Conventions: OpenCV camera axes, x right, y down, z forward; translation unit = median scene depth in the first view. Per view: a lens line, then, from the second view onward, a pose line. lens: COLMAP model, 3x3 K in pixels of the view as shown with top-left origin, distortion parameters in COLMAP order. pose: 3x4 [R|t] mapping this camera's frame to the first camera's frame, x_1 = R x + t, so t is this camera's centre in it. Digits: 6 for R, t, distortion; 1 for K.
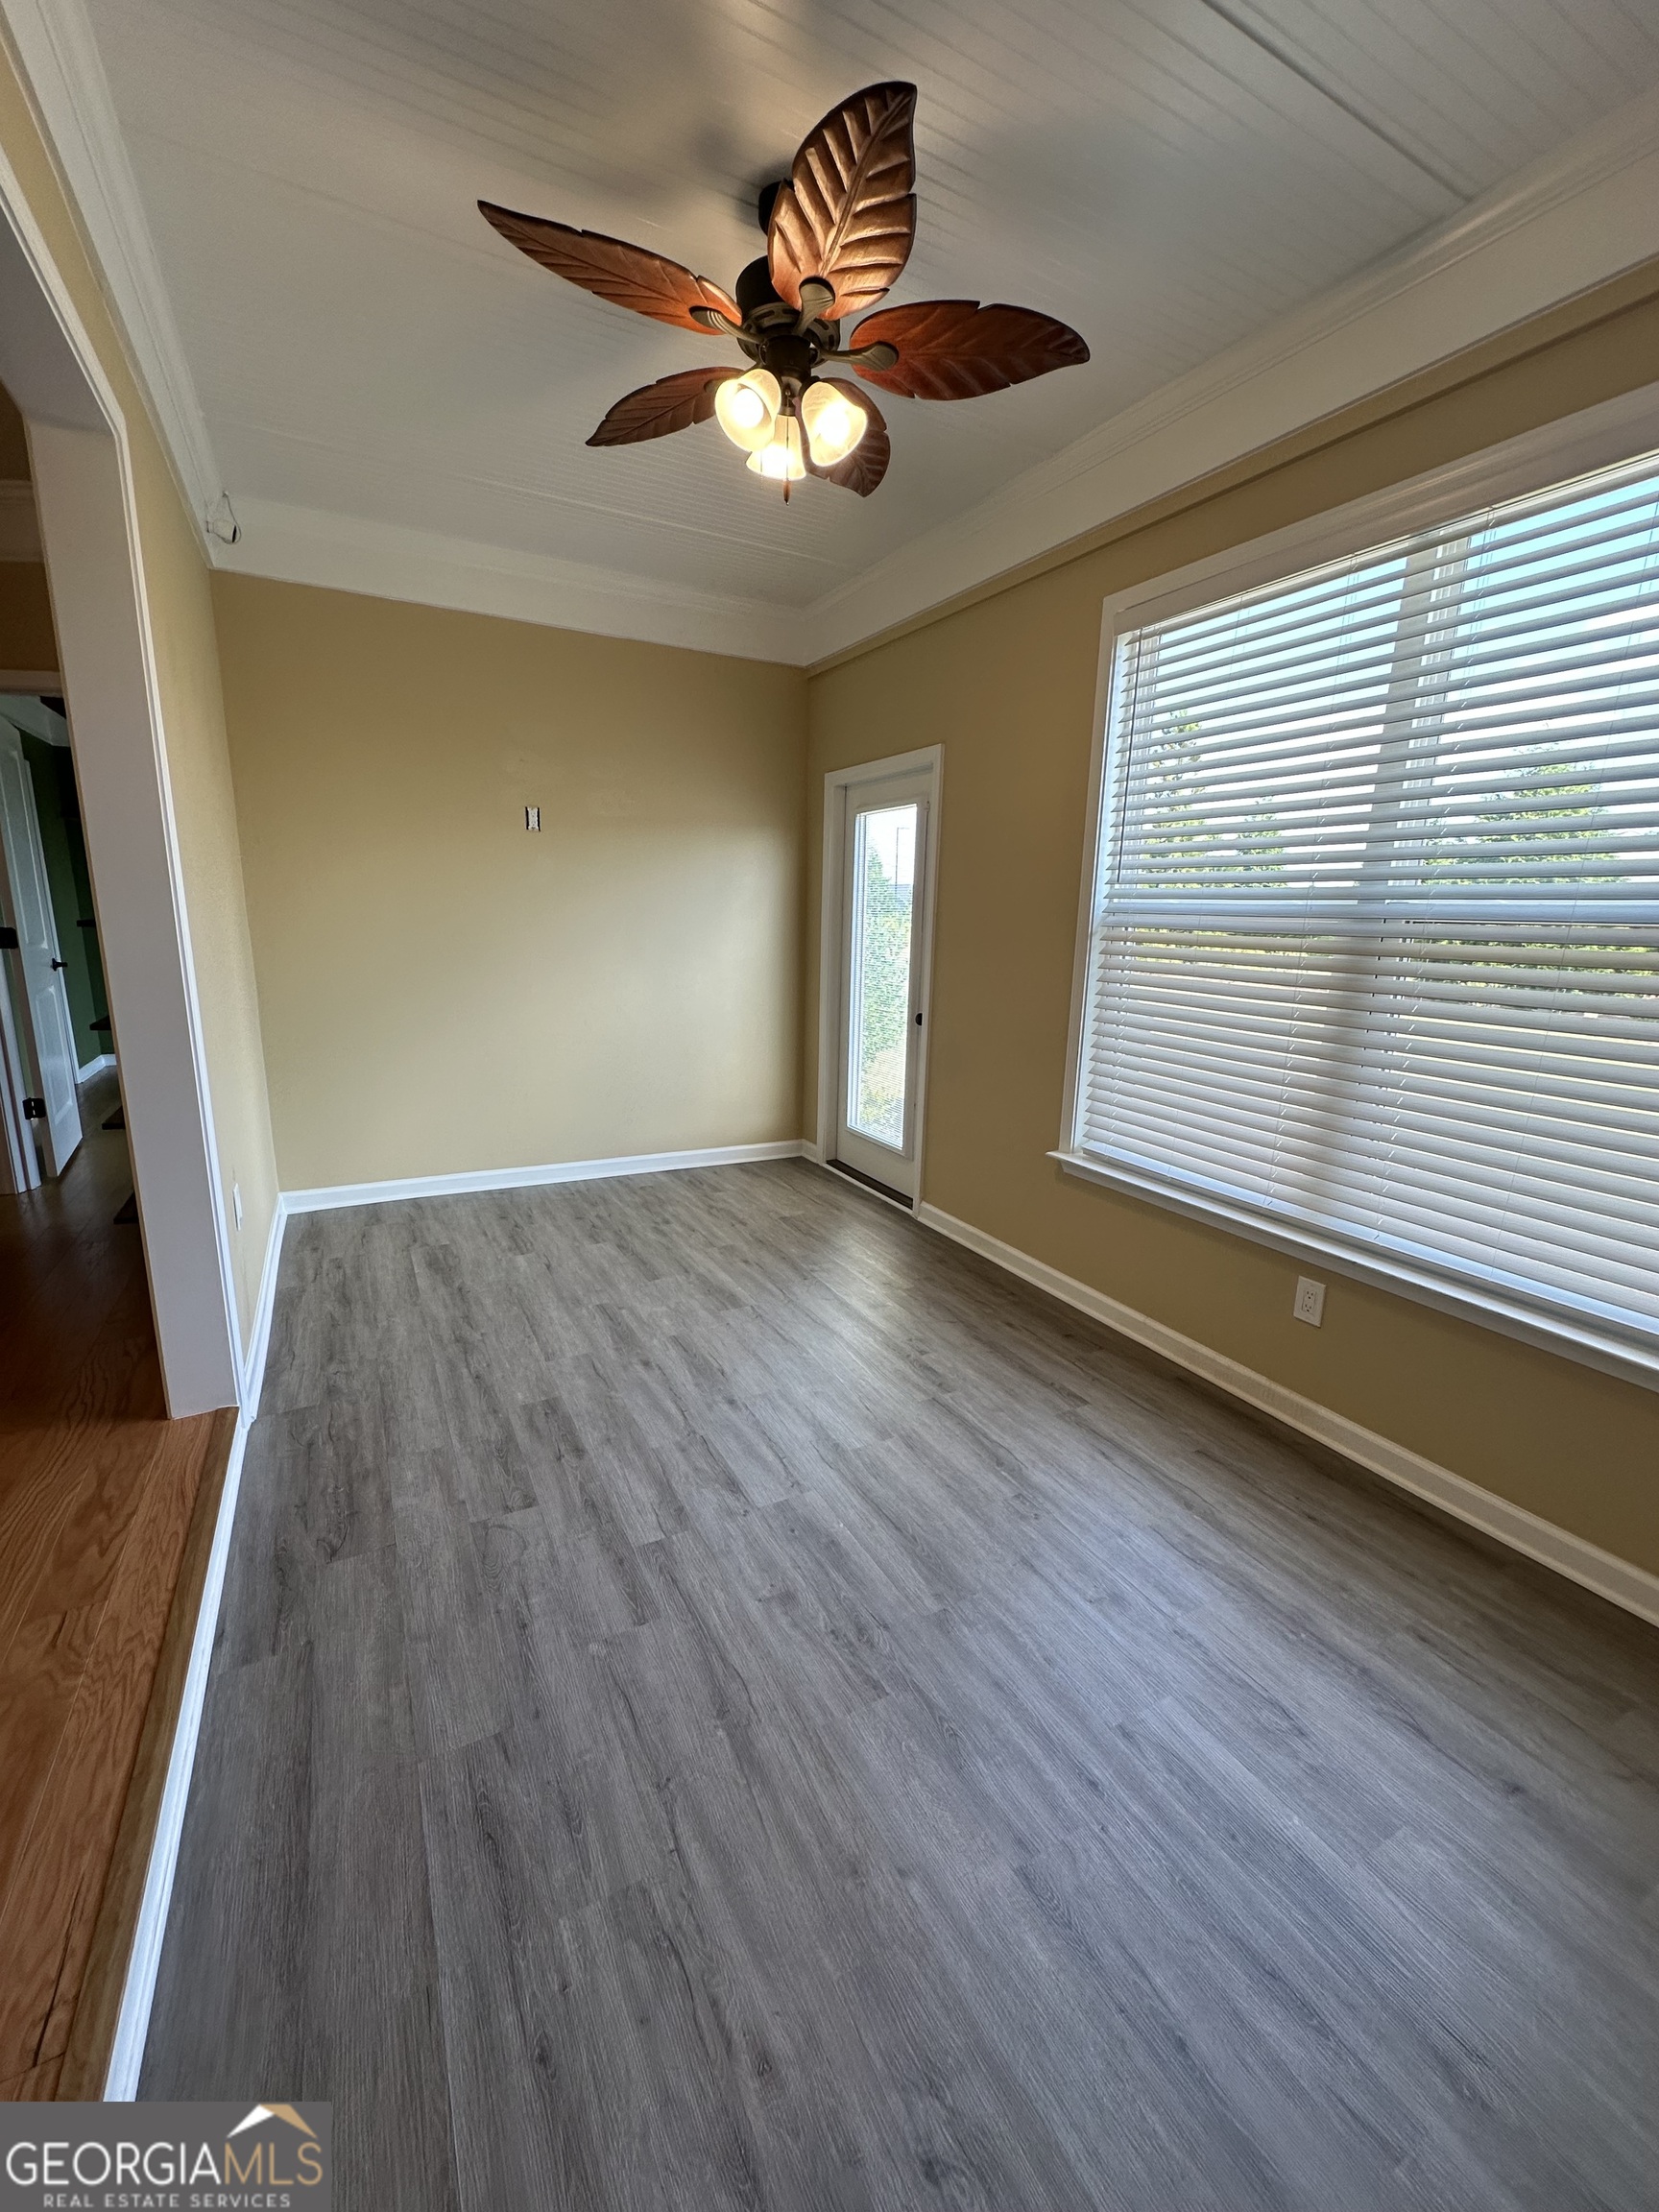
lens RADIAL K [[884.1, 0, 829.5], [0, 884.1, 1106.0], [0, 0, 1]] dist [-0.001886, 0.000293]
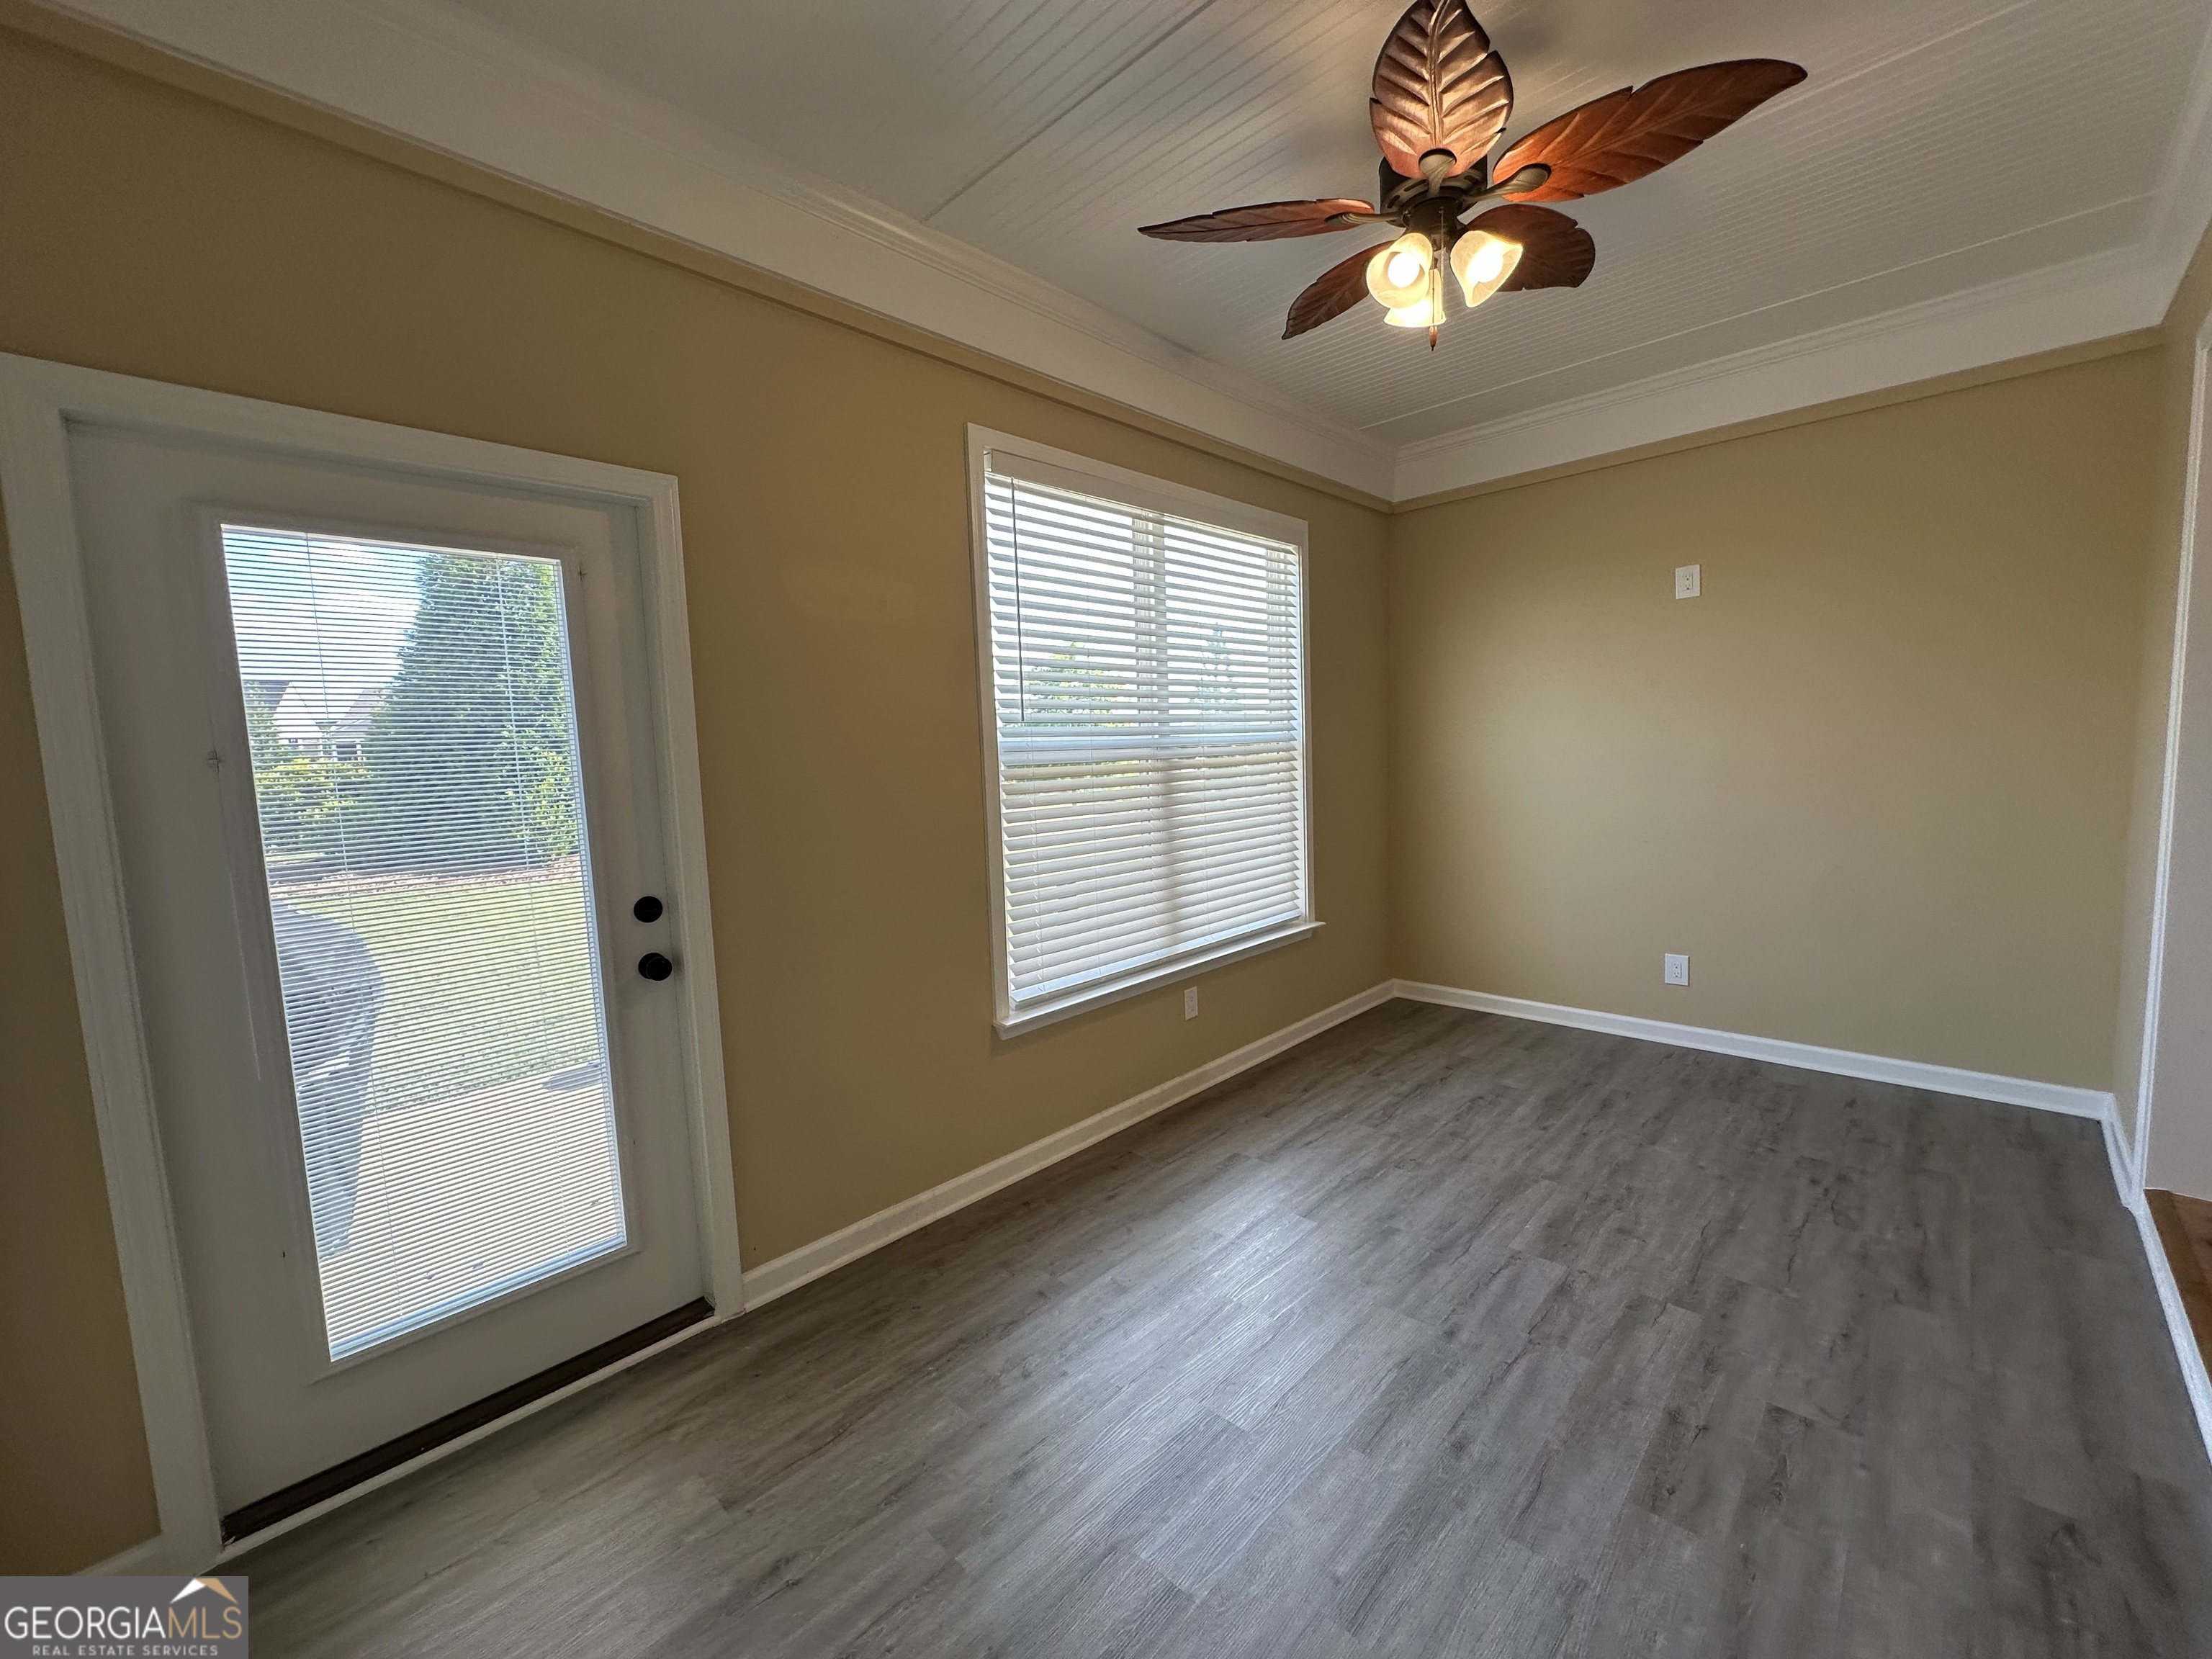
lens RADIAL K [[884.1, 0, 1106.0], [0, 884.1, 829.5], [0, 0, 1]] dist [-0.001886, 0.000293]
pose [[-0.297210, -0.101435, 0.949409, -0.817643], [0.233172, 0.956525, 0.175189, -0.362150], [-0.925903, 0.273444, -0.260637, 1.512756]]
